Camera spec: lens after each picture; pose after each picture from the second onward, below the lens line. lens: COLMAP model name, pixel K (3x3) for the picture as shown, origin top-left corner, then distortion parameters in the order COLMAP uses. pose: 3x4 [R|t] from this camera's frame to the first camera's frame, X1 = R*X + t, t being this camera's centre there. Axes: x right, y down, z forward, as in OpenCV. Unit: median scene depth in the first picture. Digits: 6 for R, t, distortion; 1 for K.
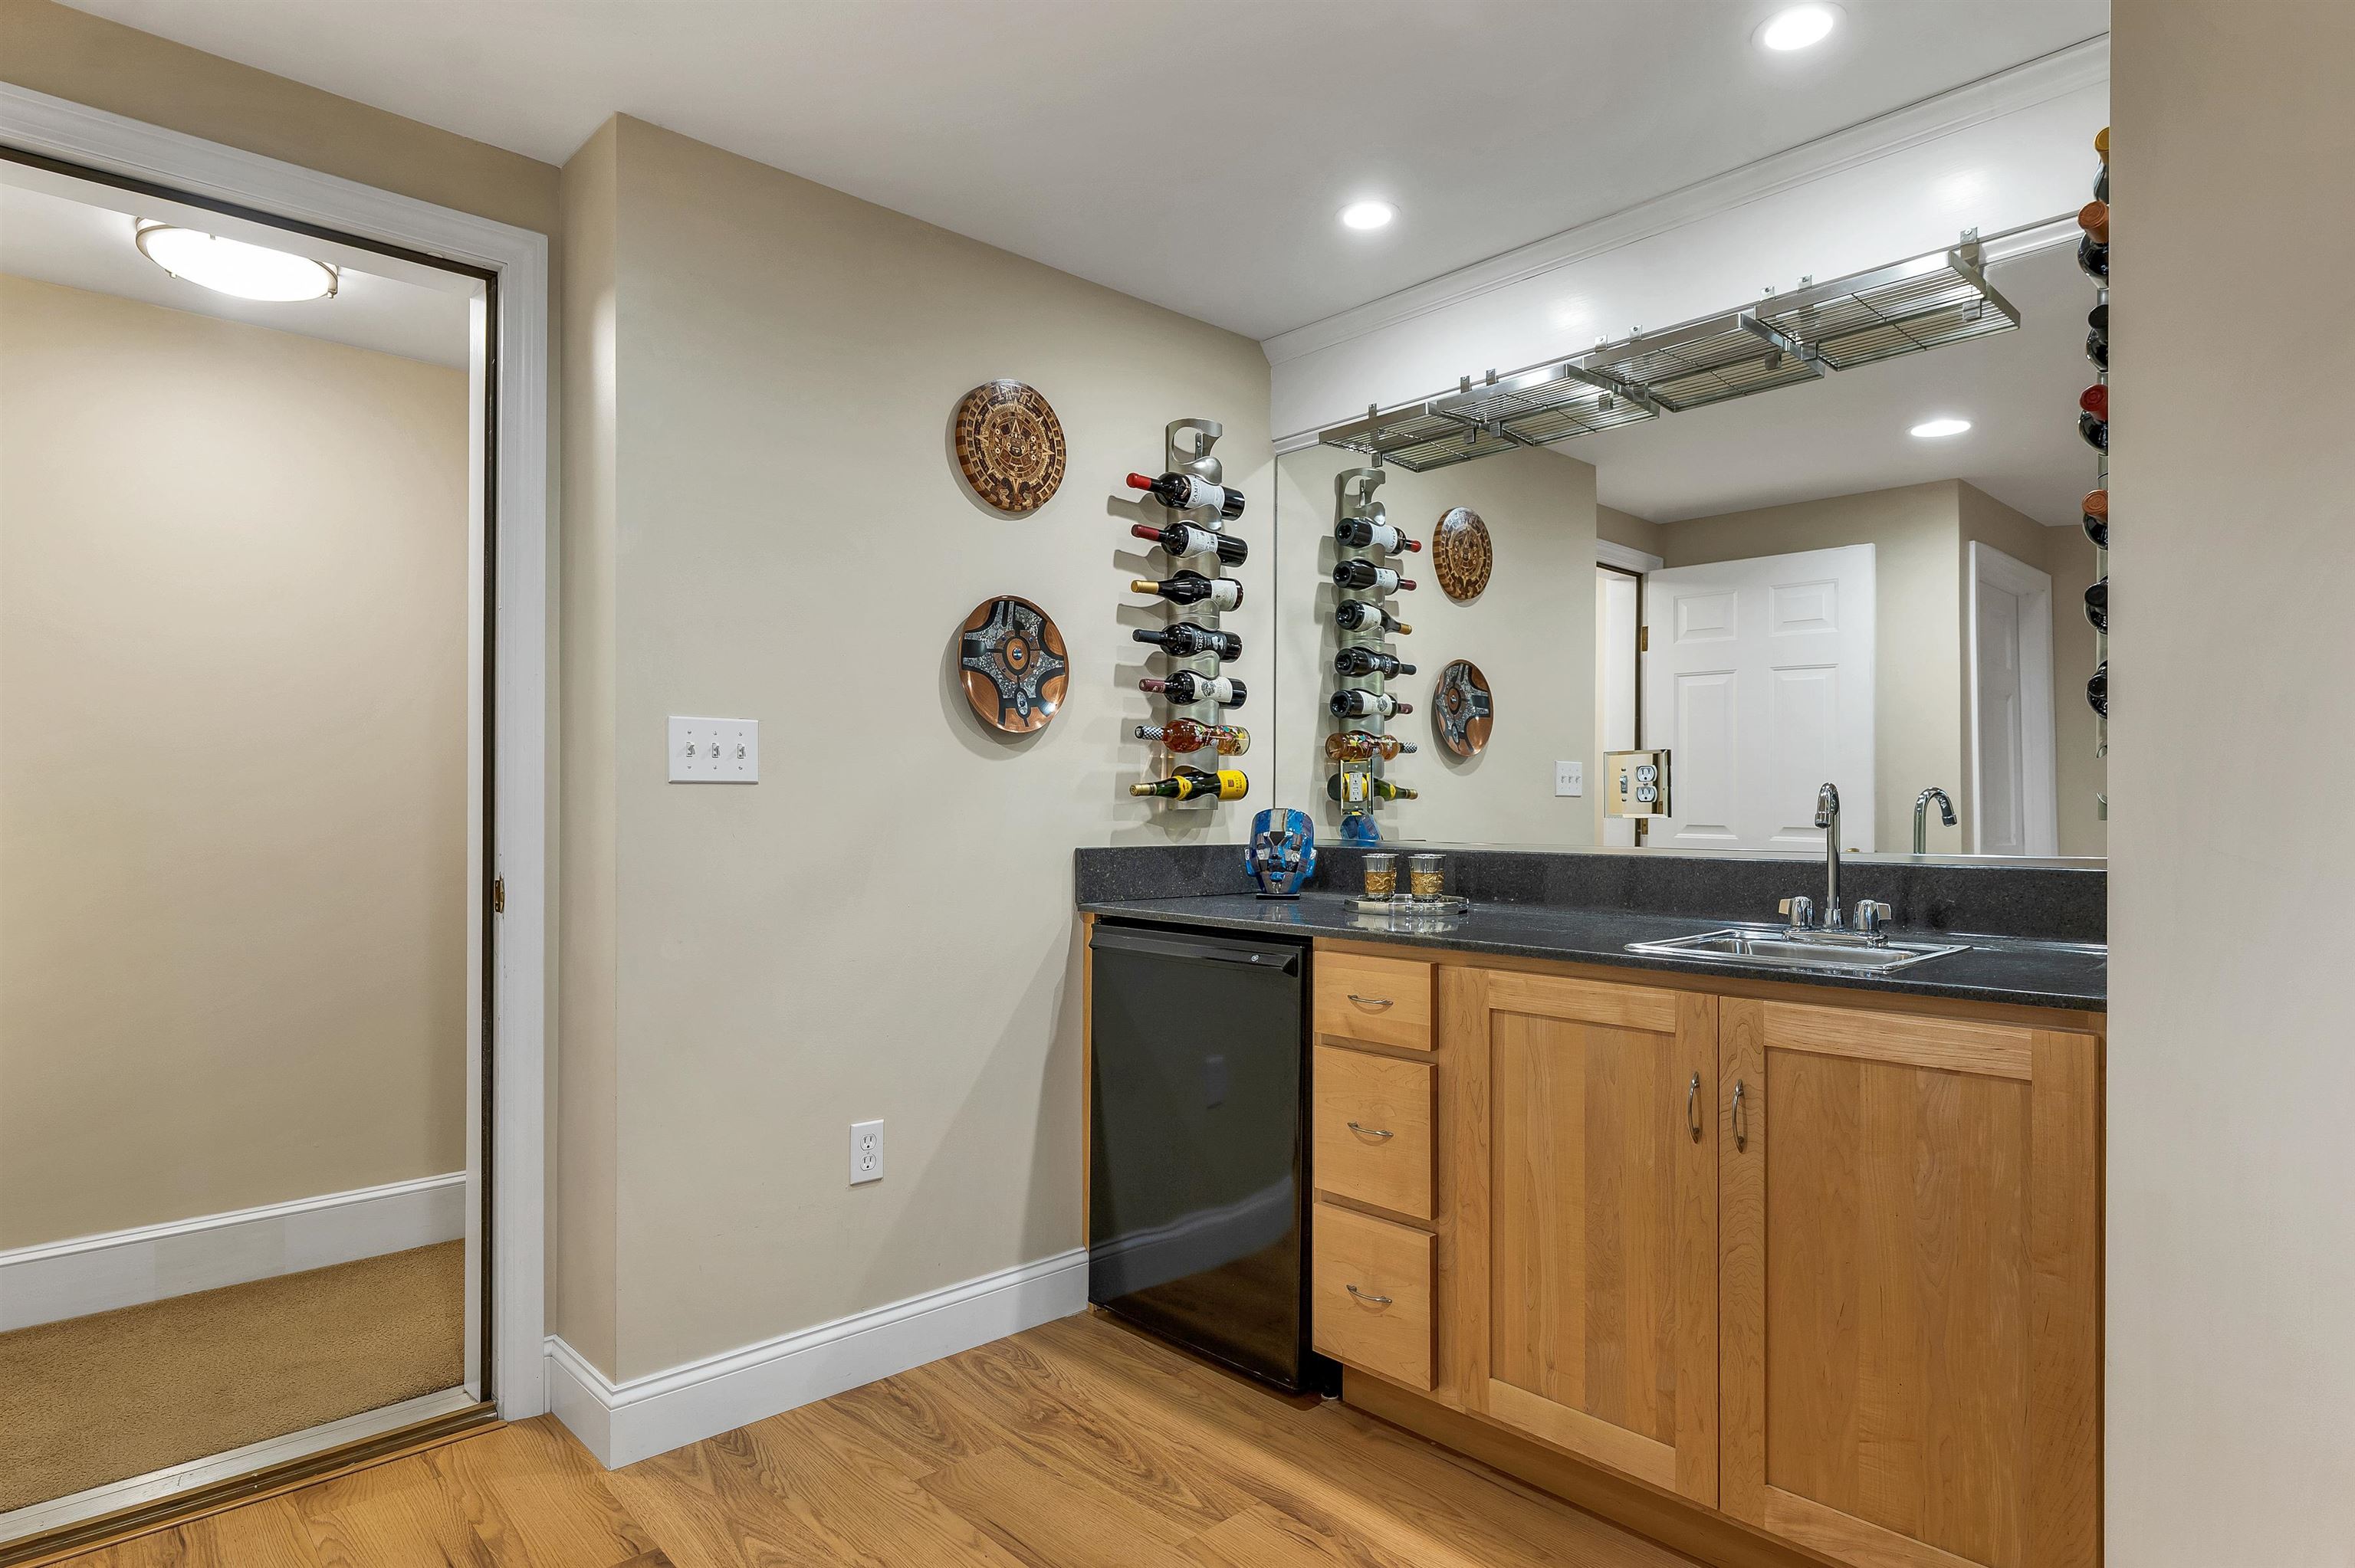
lens RADIAL K [[1274.3, 0, 1175.2], [0, 1274.3, 791.1], [0, 0, 1]] dist [0.006454, 0.001479]
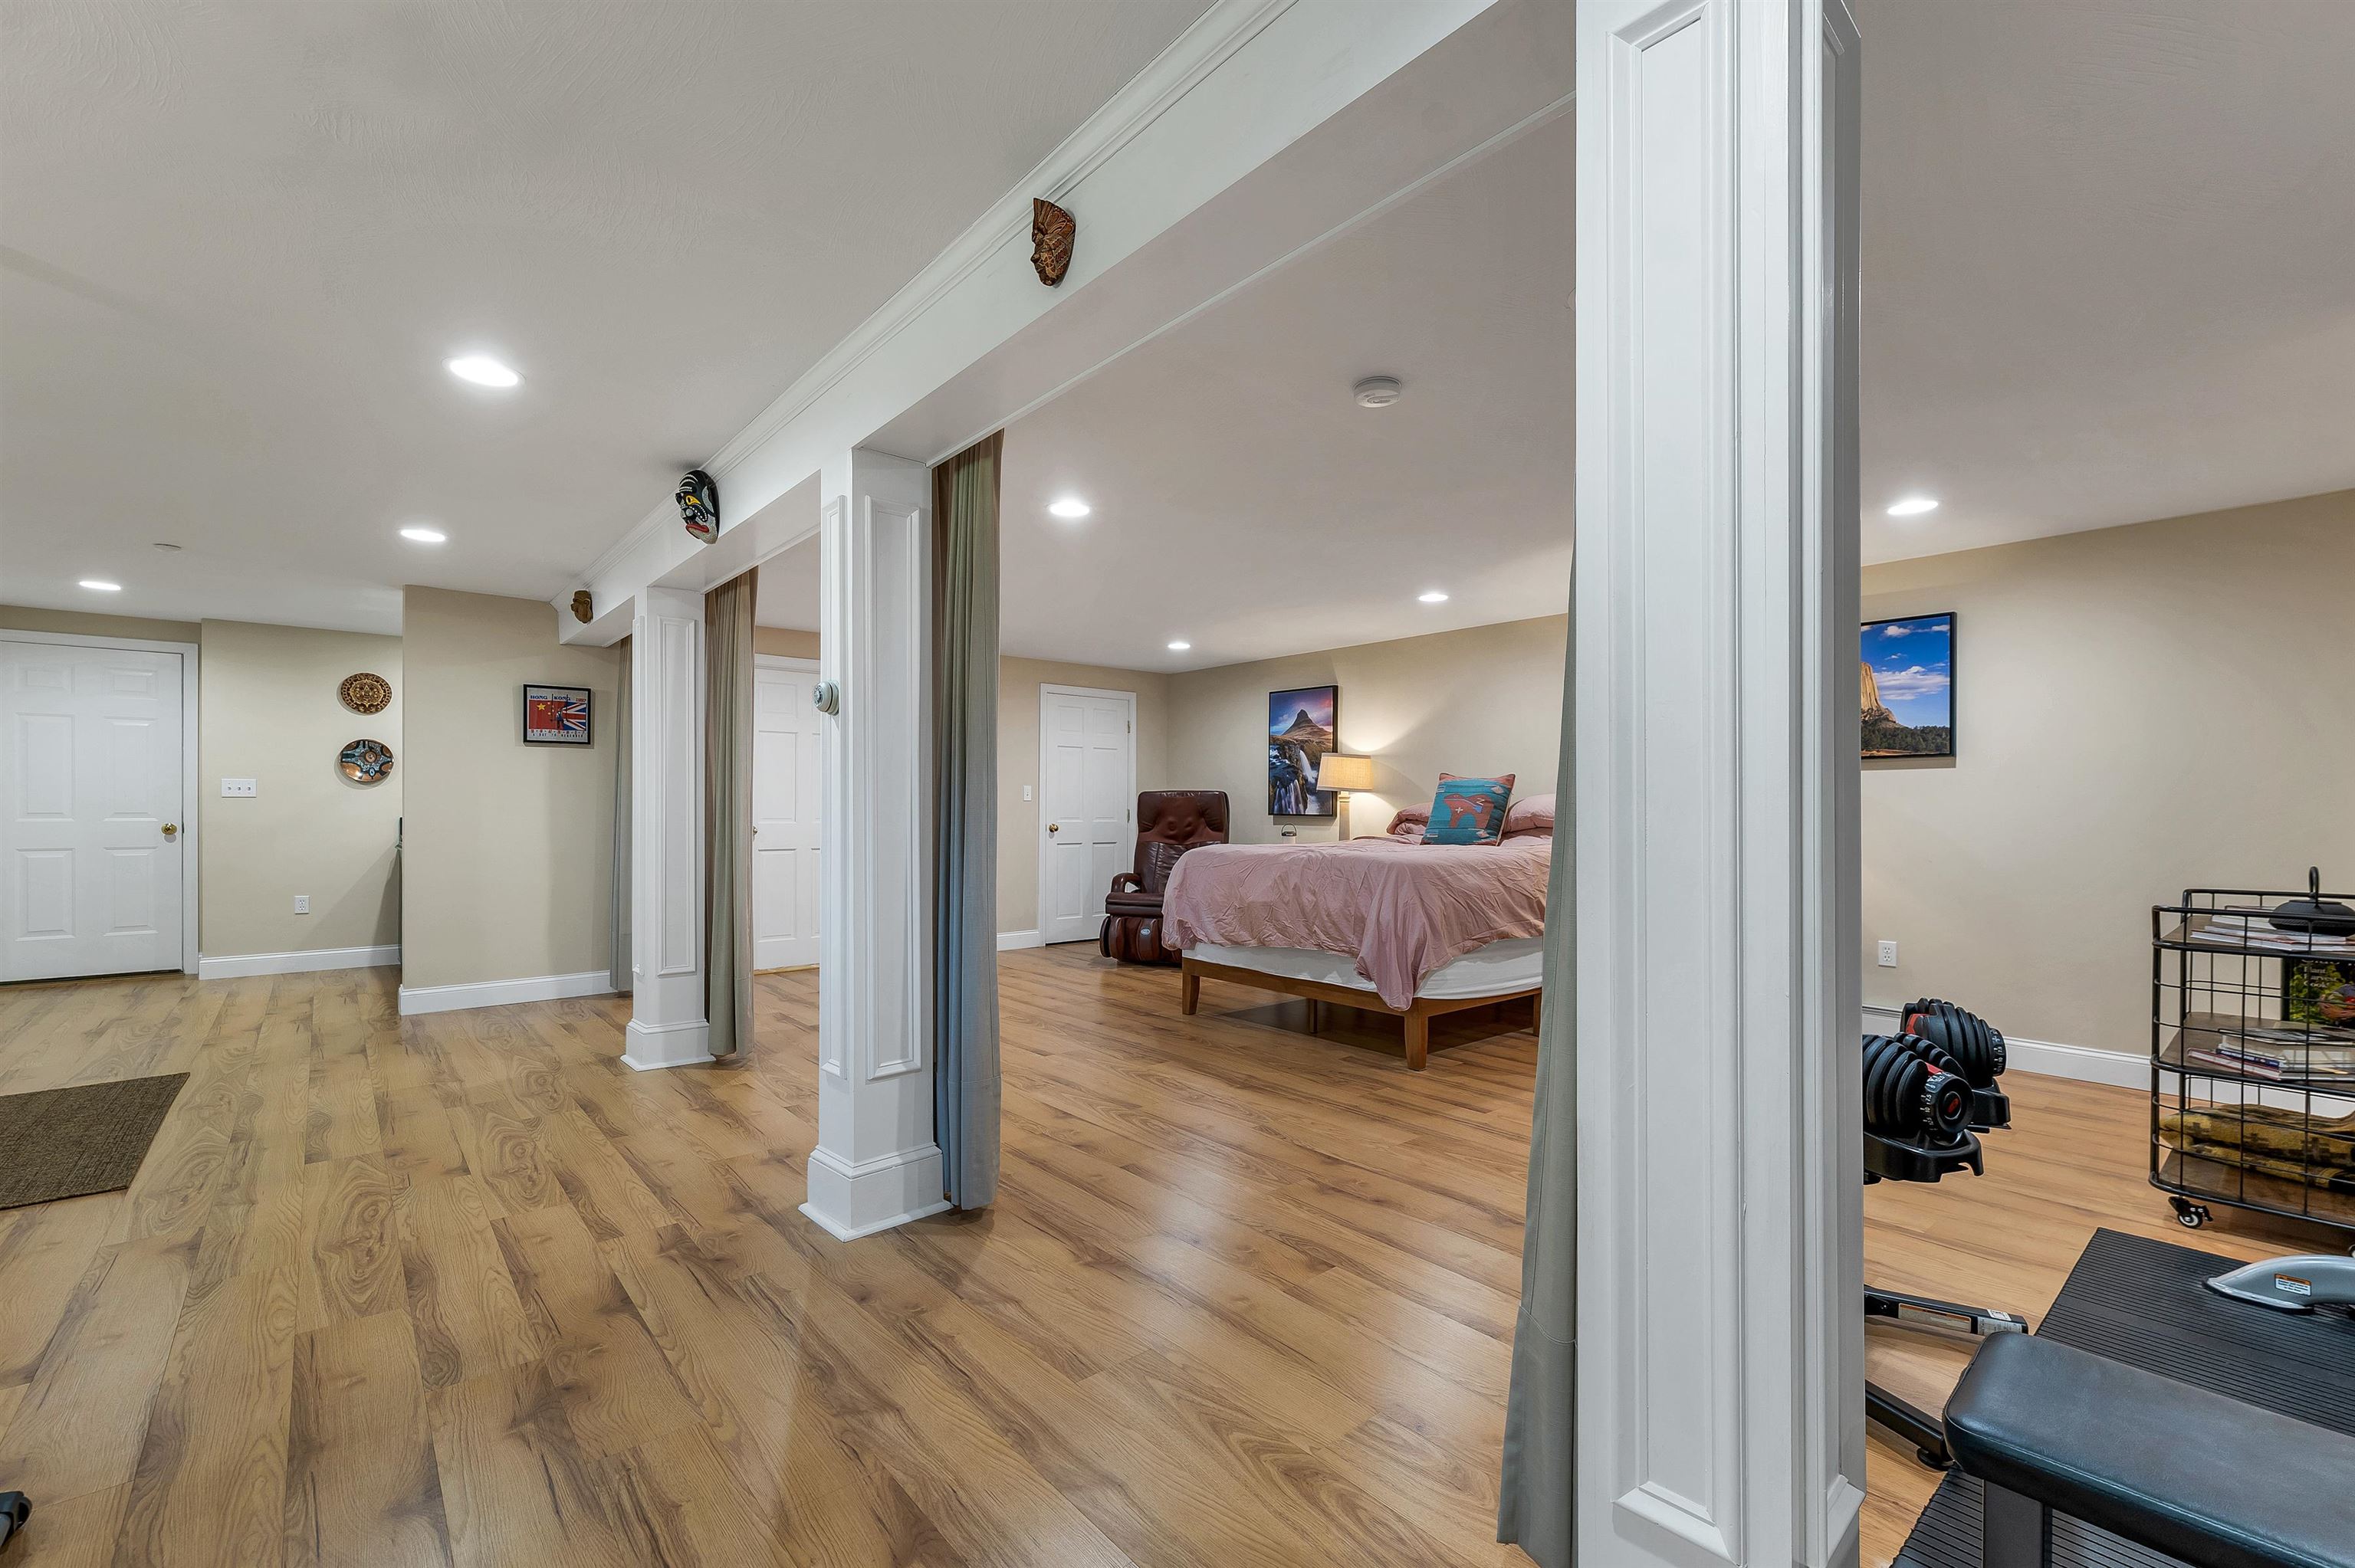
lens RADIAL K [[995.7, 0, 1175.4], [0, 995.7, 808.3], [0, 0, 1]] dist [0.001920, -0.000096]
pose [[0.998969, 0.003006, -0.045300, 2.619383], [-0.002461, 0.999924, 0.012069, -0.016663], [0.045333, -0.011945, 0.998900, -1.845471]]
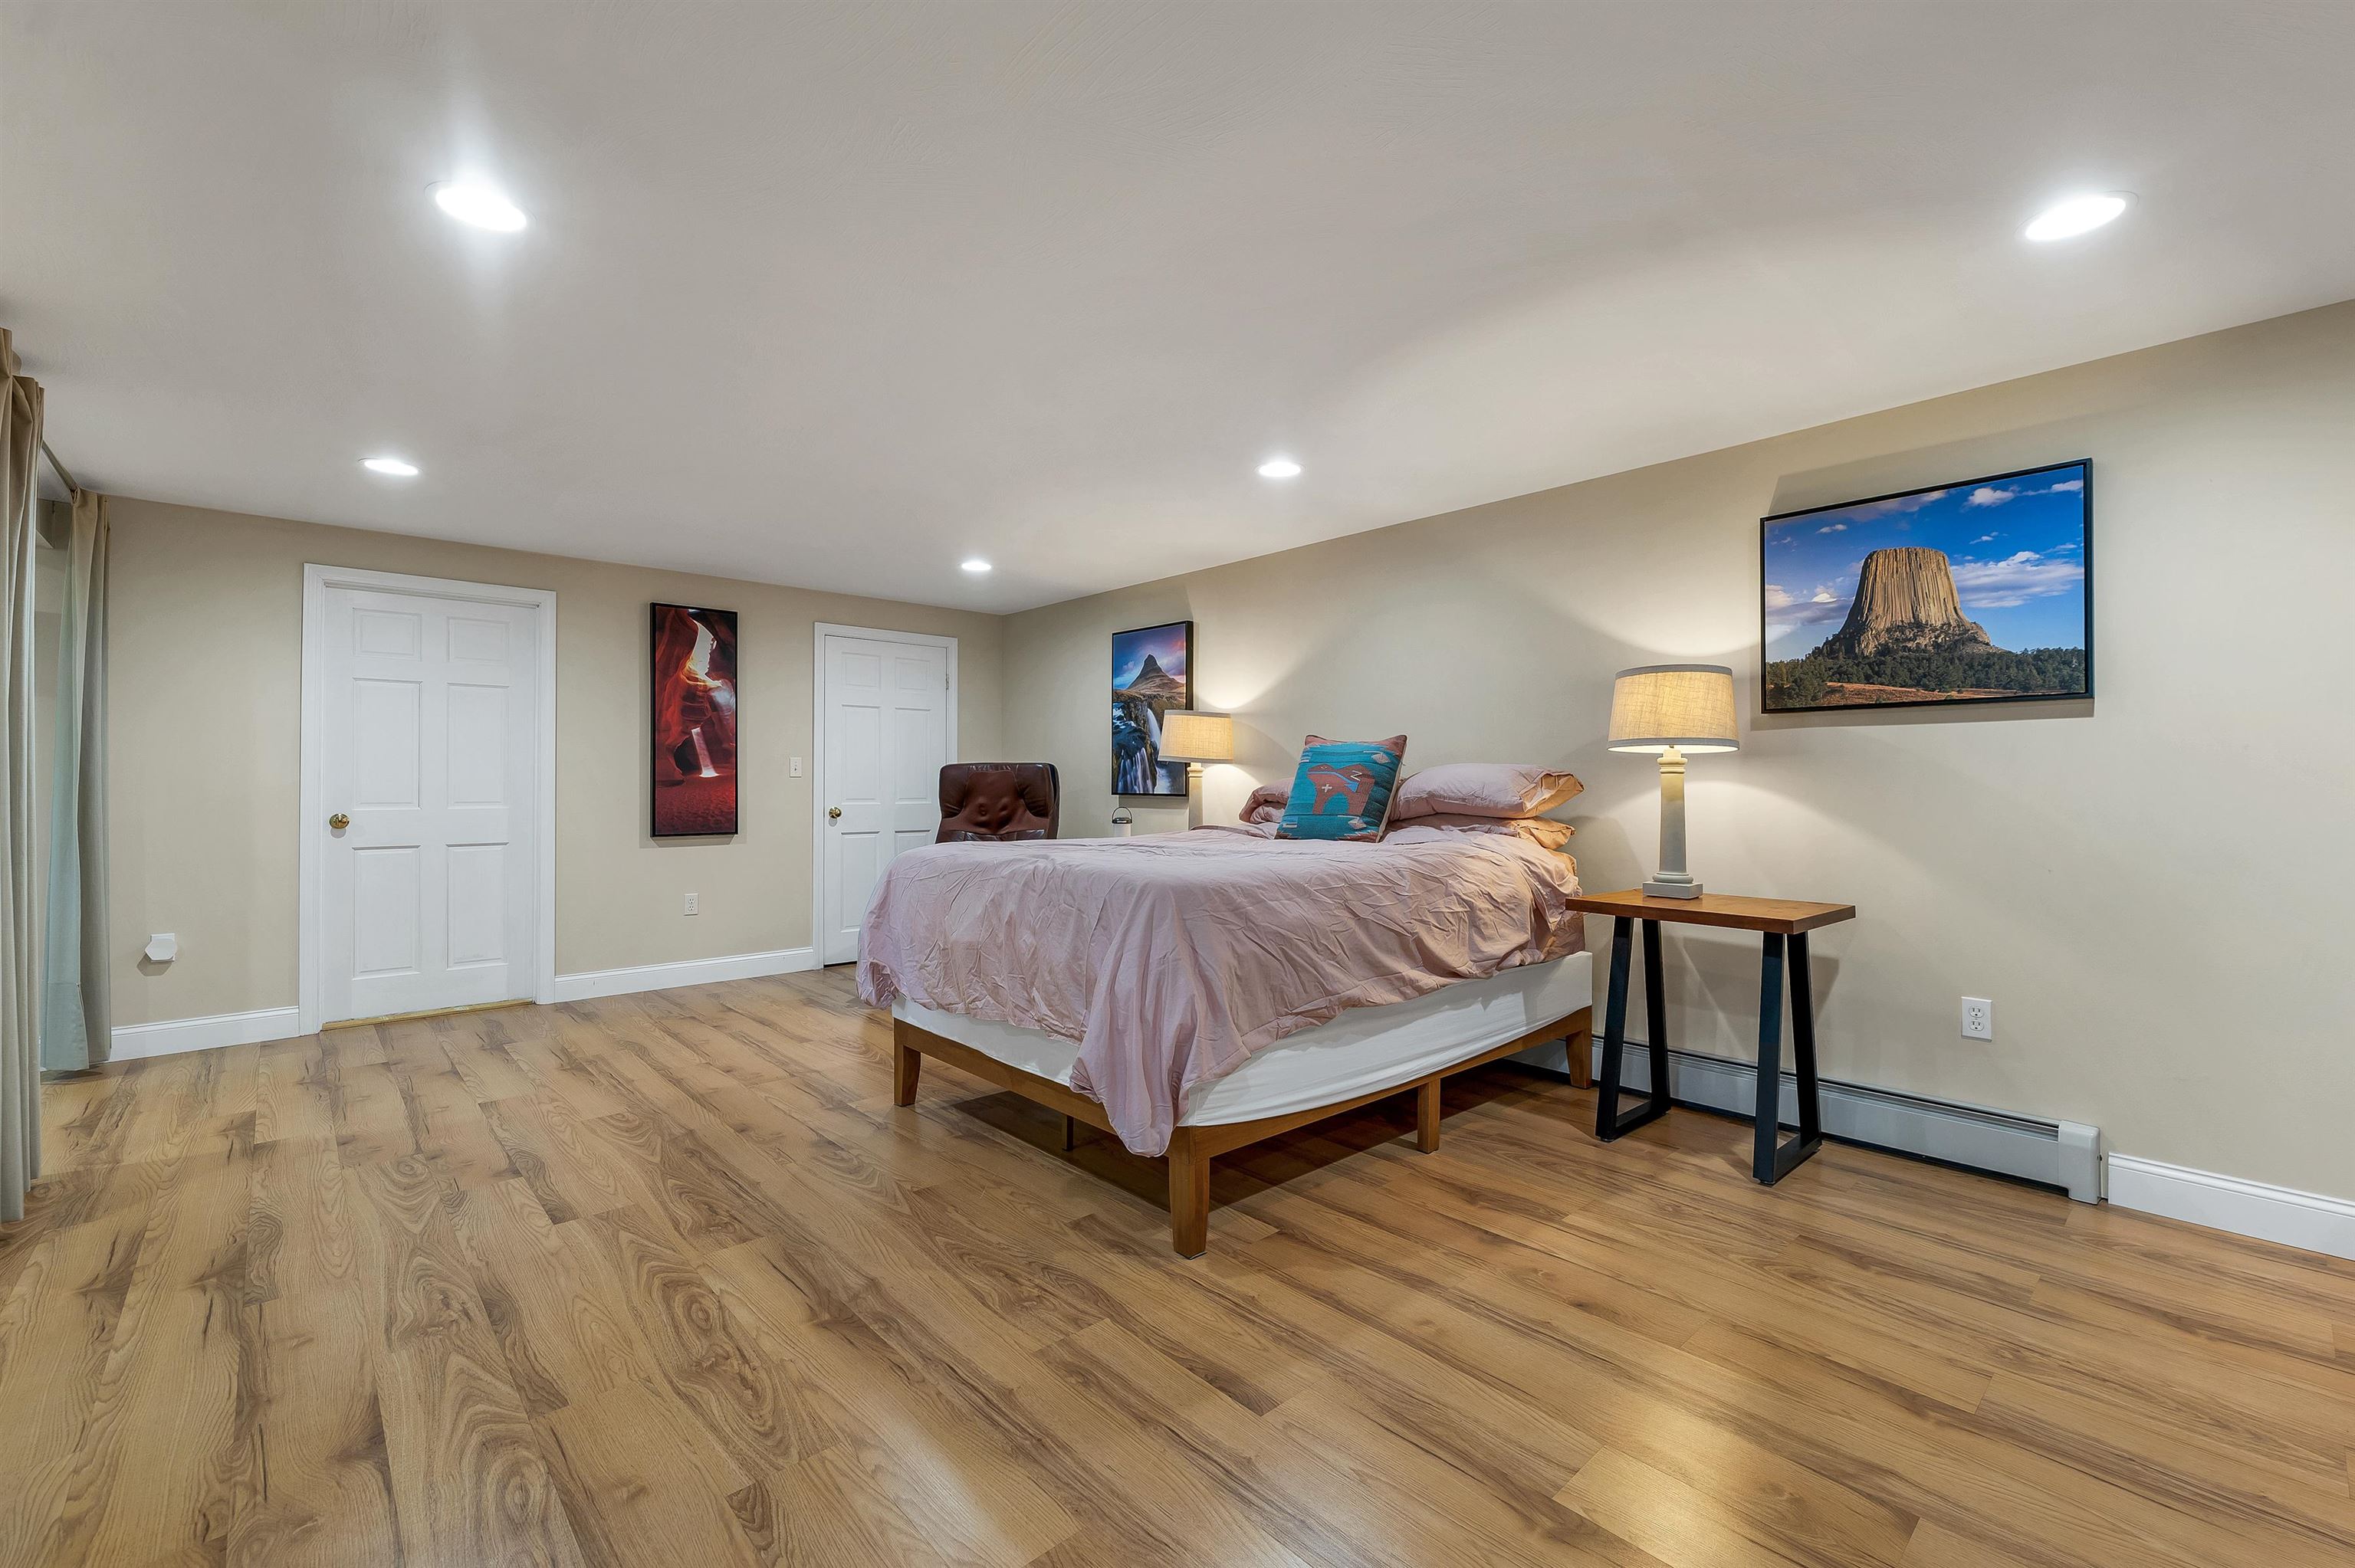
lens RADIAL K [[995.7, 0, 1179.5], [0, 995.7, 776.7], [0, 0, 1]] dist [0.001920, -0.000096]
pose [[0.999944, -0.000404, -0.010546, 3.013317], [0.000447, 0.999992, 0.004056, -0.009563], [0.010544, -0.004060, 0.999936, -0.956126]]
